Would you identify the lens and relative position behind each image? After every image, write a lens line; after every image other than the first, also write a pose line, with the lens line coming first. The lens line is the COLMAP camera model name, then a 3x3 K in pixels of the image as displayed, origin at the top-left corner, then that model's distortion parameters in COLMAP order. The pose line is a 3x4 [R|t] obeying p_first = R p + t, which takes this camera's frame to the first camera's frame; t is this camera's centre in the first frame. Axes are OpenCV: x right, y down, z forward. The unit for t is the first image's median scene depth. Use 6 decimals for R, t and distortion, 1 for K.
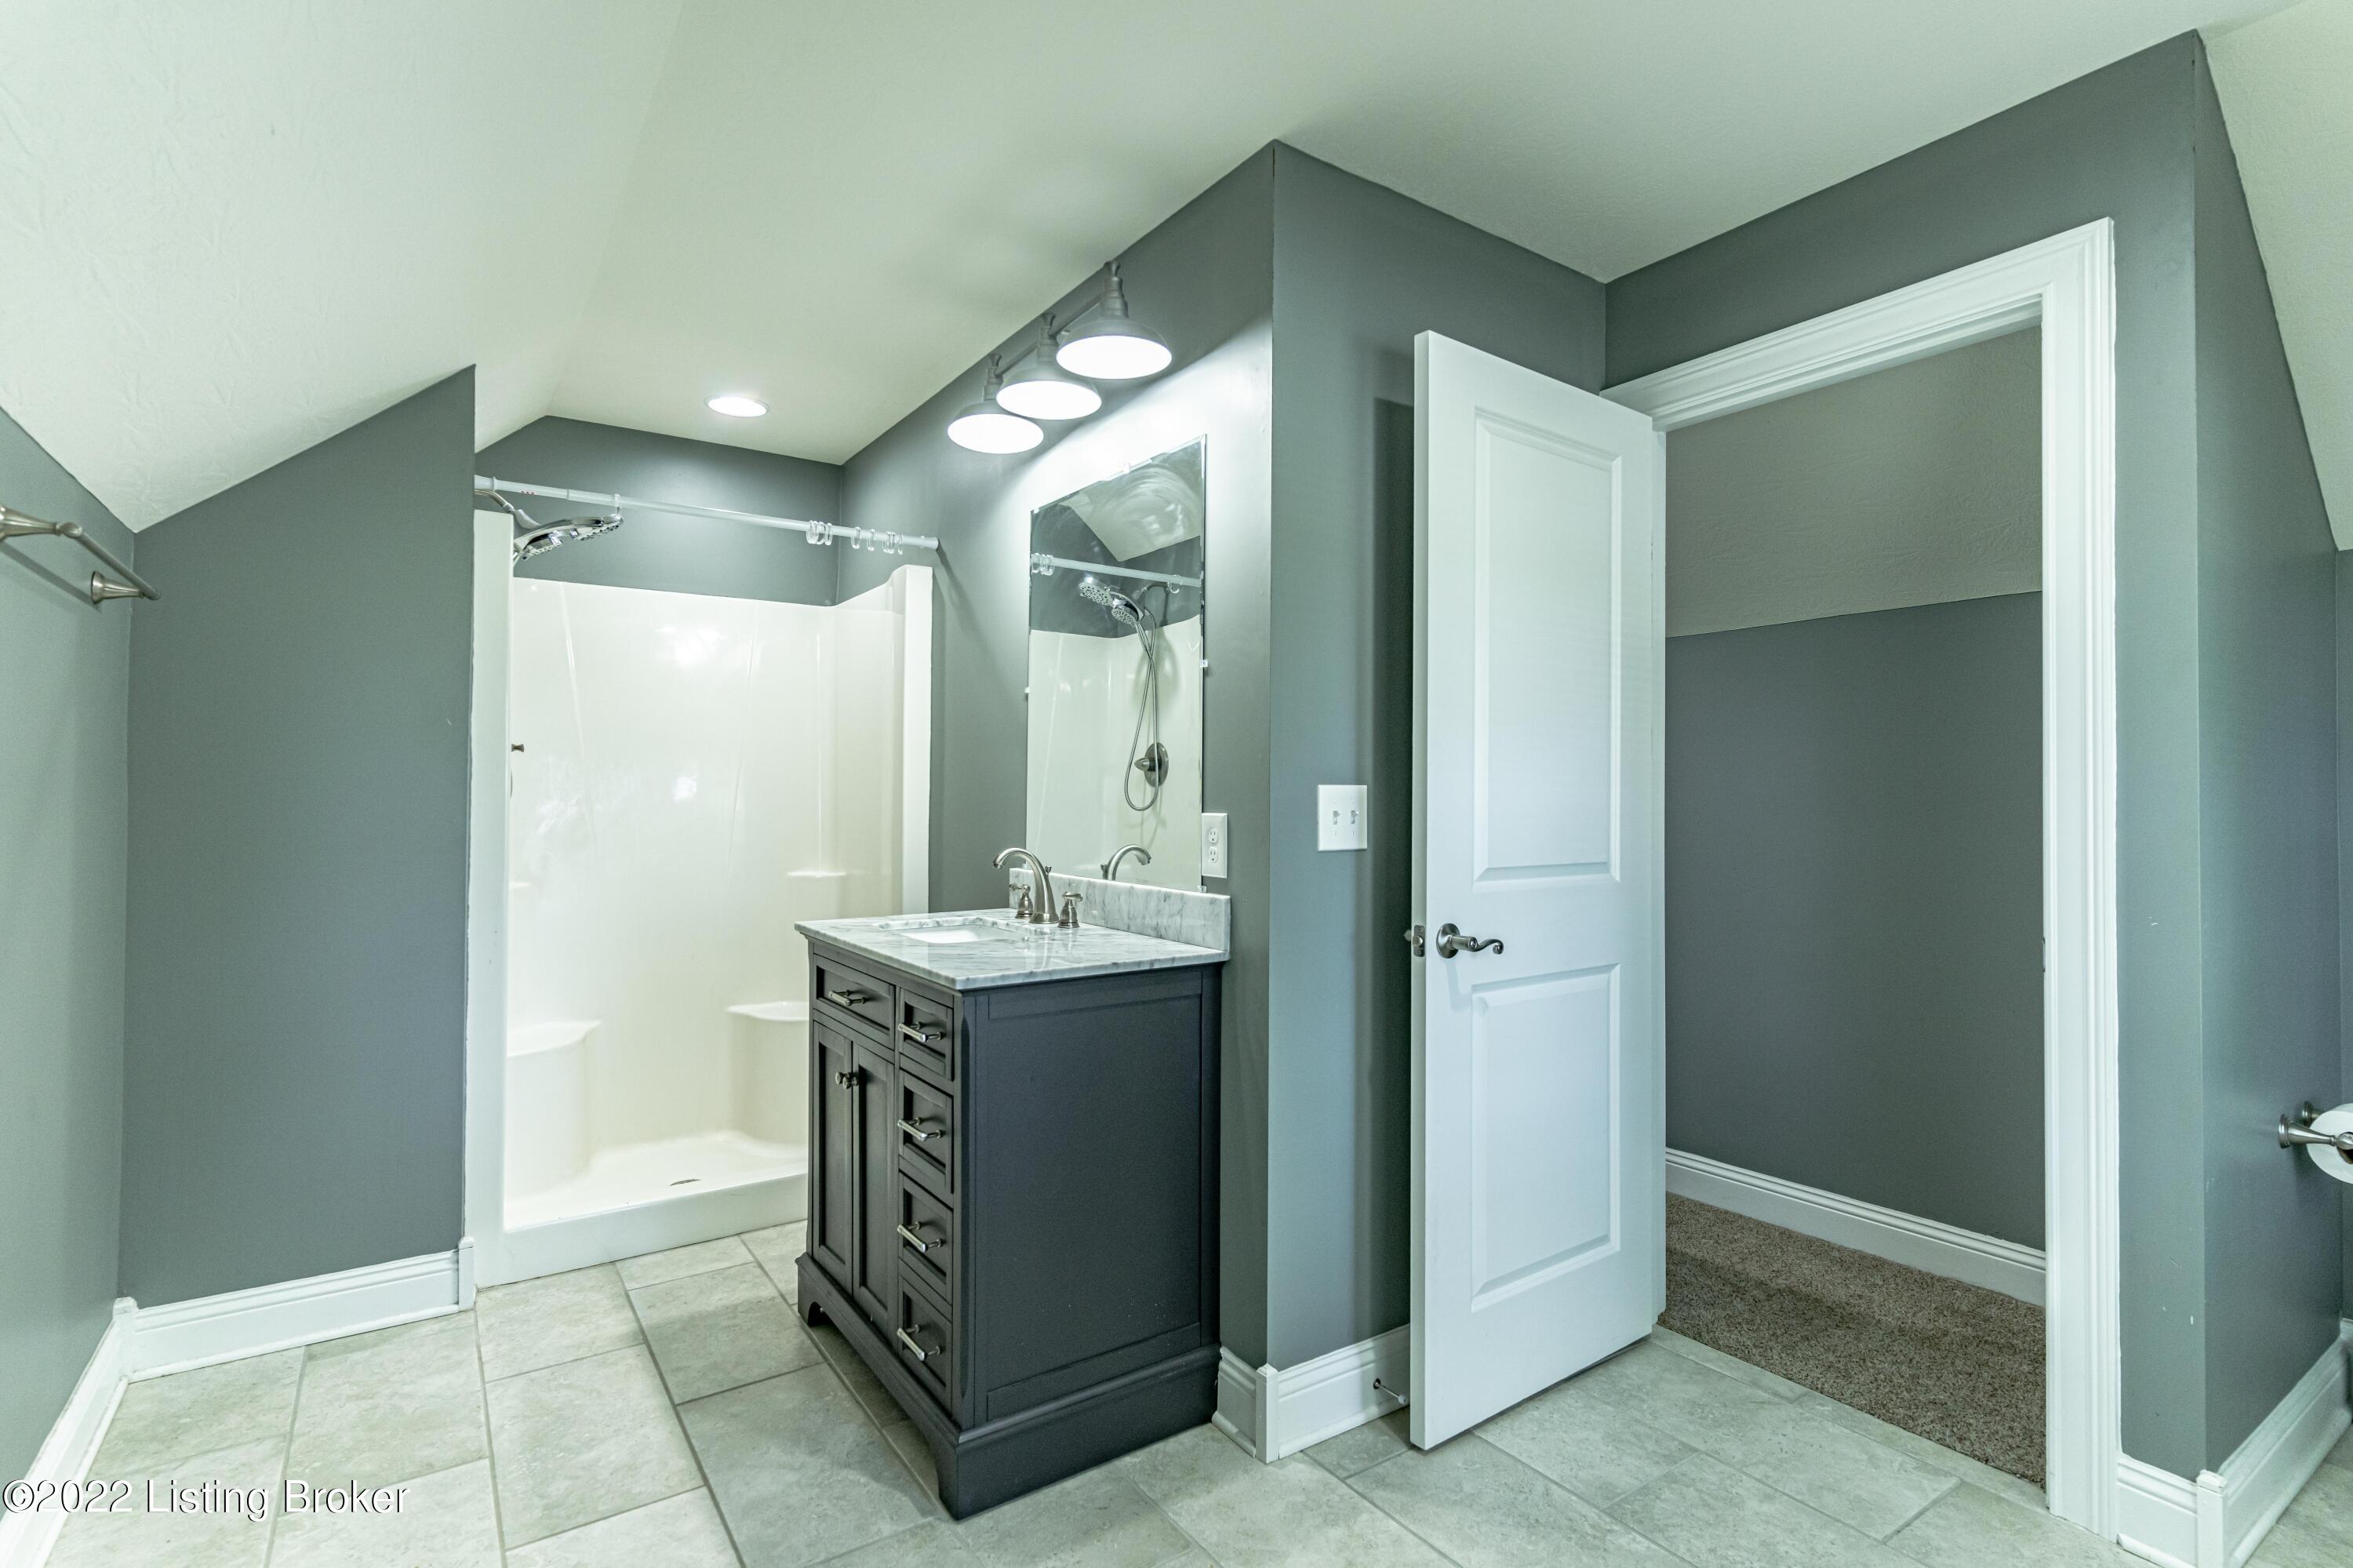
lens RADIAL K [[1128.9, 0, 1176.5], [0, 1128.9, 784.0], [0, 0, 1]] dist [0.000755, -0.001521]
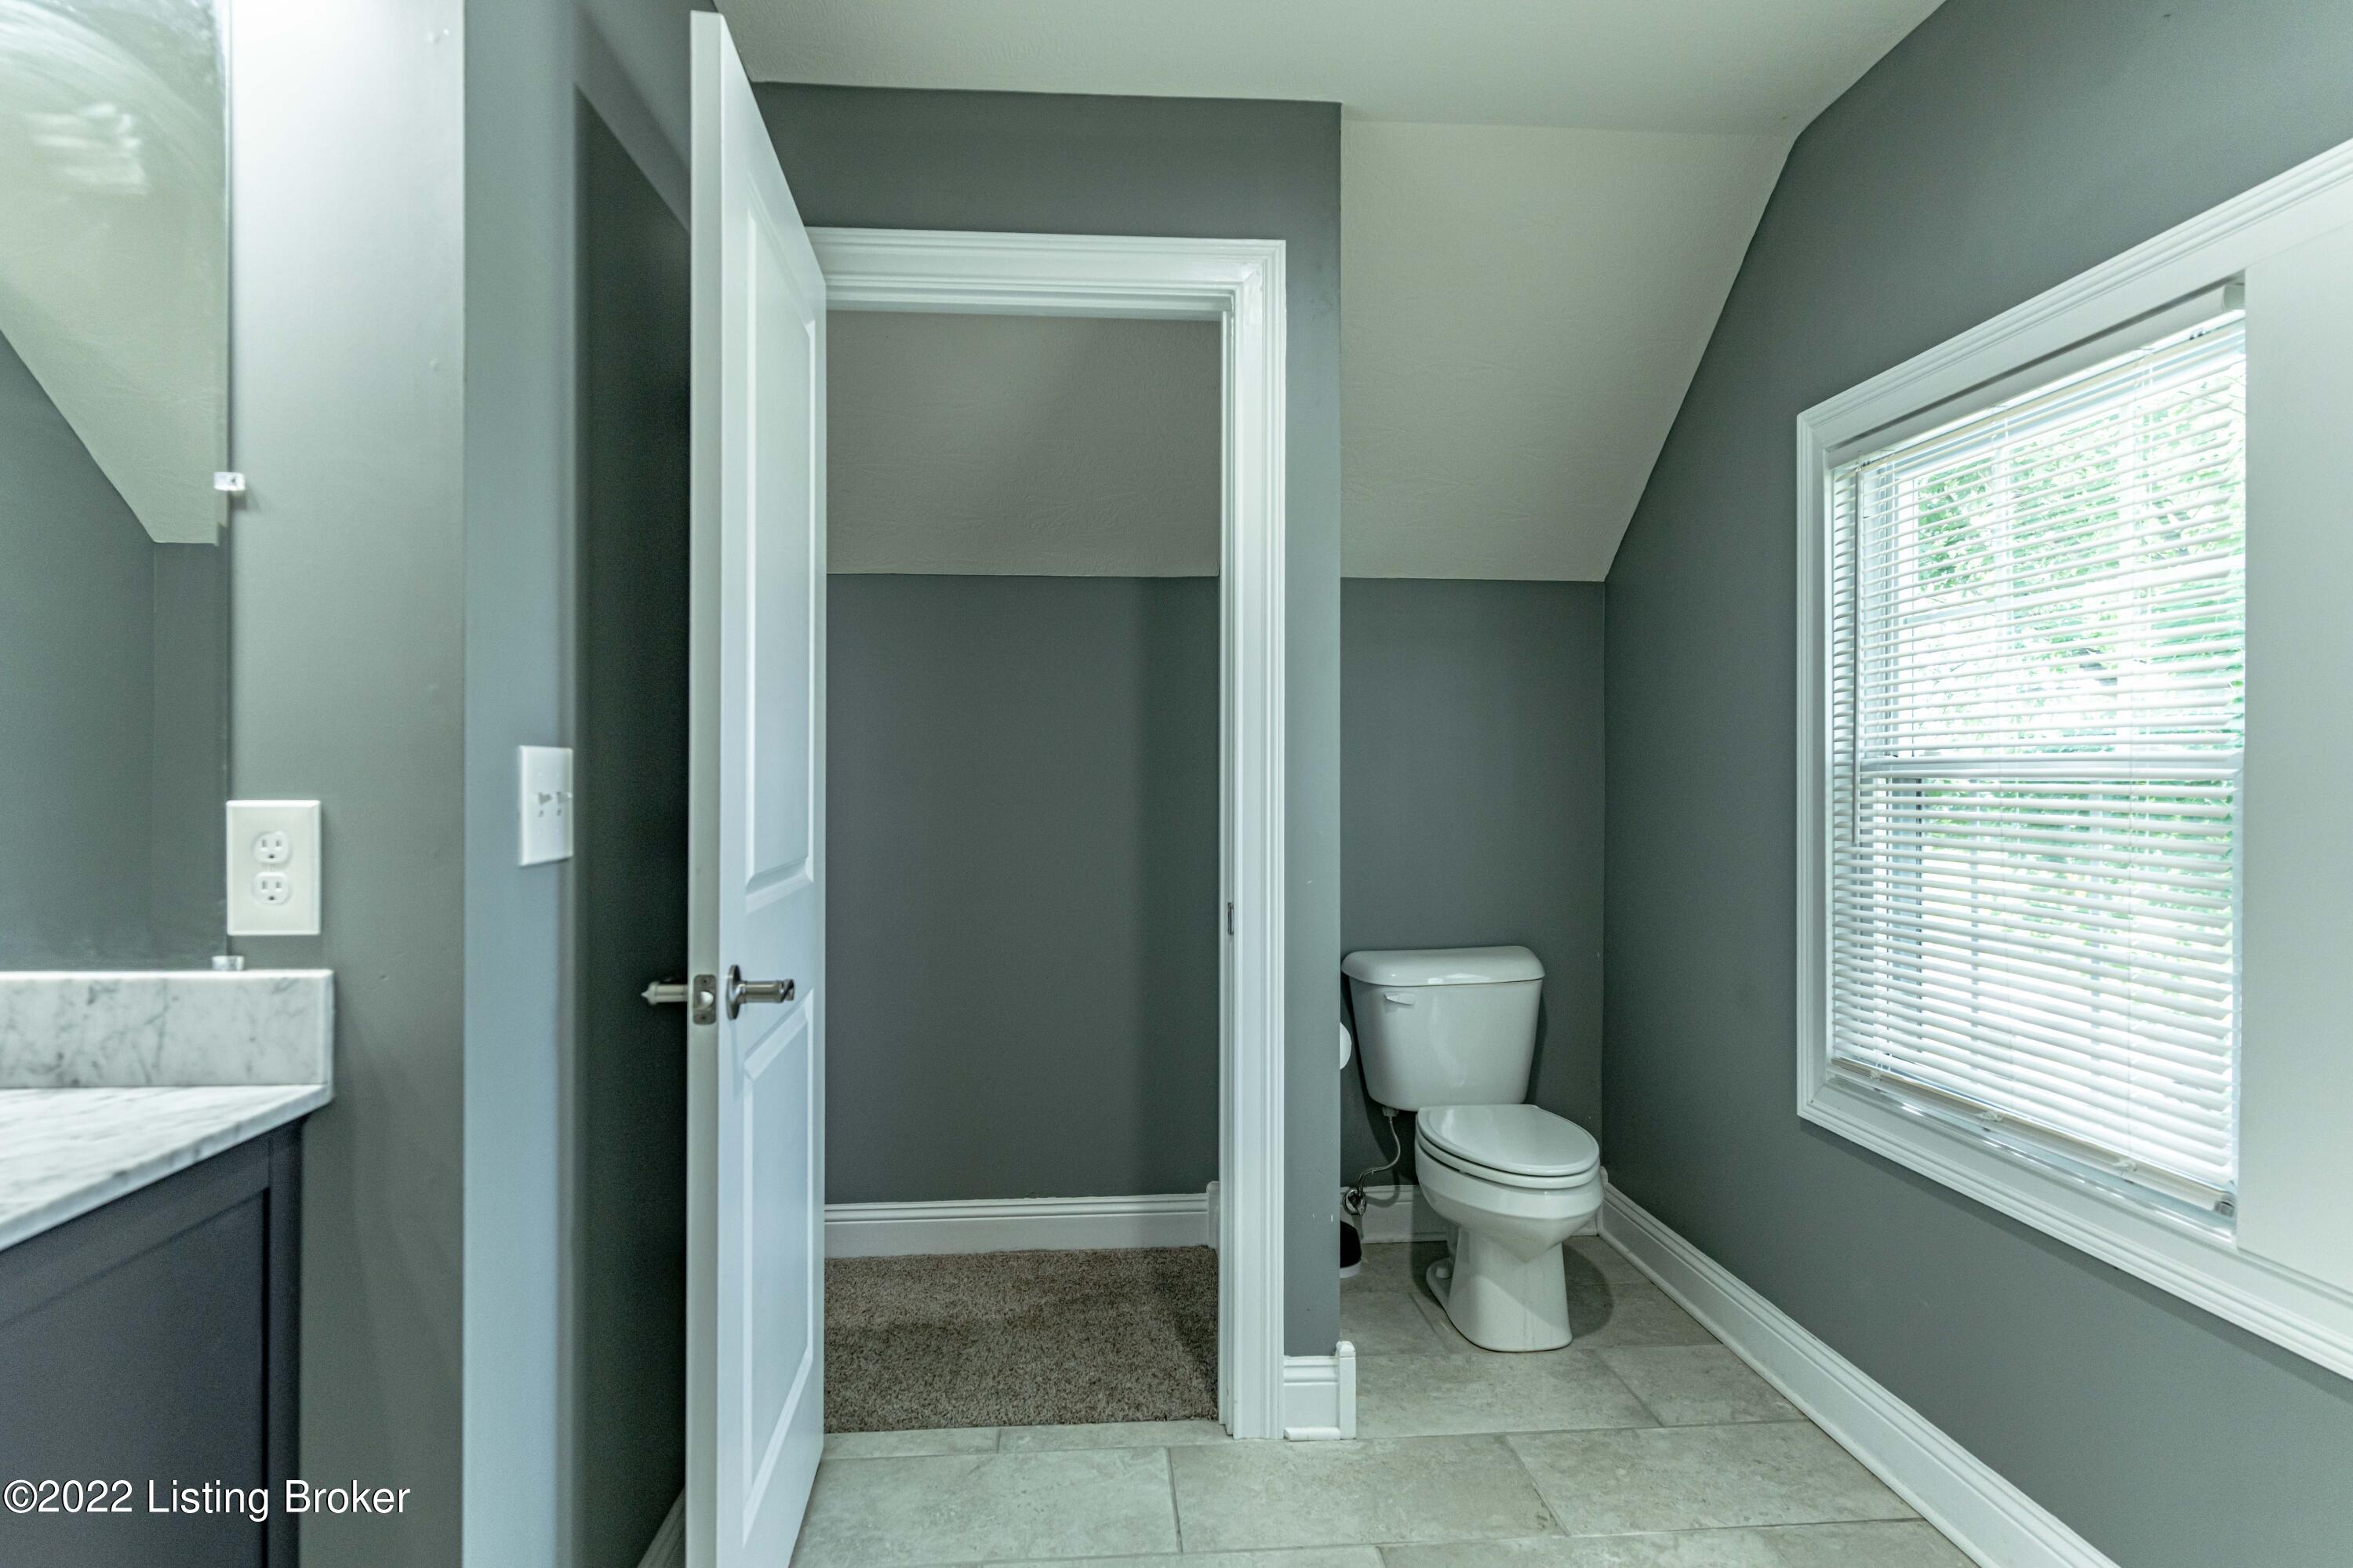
lens RADIAL K [[1233.0, 0, 1176.5], [0, 1233.0, 784.0], [0, 0, 1]] dist [0.003144, 0.000187]
pose [[0.499941, -0.007821, 0.866024, -0.230834], [-0.009775, 0.999845, 0.014672, 0.007709], [-0.866005, -0.015801, 0.499786, 0.417792]]
